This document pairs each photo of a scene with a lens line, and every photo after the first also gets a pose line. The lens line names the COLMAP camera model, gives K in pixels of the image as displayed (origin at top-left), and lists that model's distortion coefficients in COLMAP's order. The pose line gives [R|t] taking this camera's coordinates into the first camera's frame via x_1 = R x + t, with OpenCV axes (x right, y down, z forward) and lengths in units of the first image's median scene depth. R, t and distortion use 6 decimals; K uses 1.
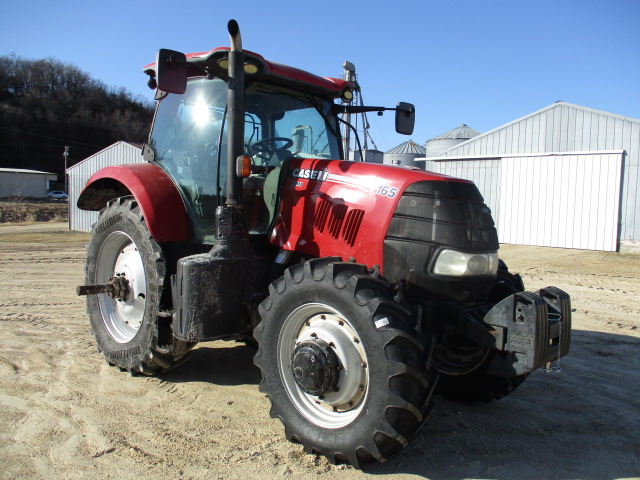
lens RADIAL K [[530.0, 0, 316.5], [0, 530.0, 232.0], [0, 0, 1]] dist [-0.037143, 0.001496]
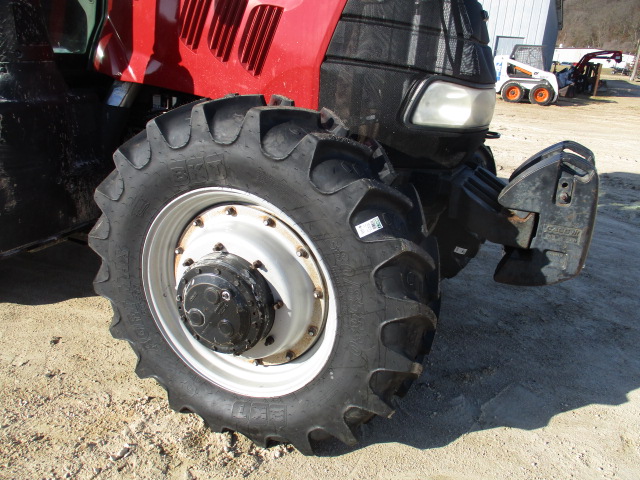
lens RADIAL K [[530.0, 0, 316.5], [0, 530.0, 232.0], [0, 0, 1]] dist [-0.037143, 0.001496]
pose [[0.940349, -0.088072, 0.328614, -0.085889], [-0.015853, 0.953519, 0.300916, 0.018817], [-0.339842, -0.288175, 0.895244, 0.494705]]
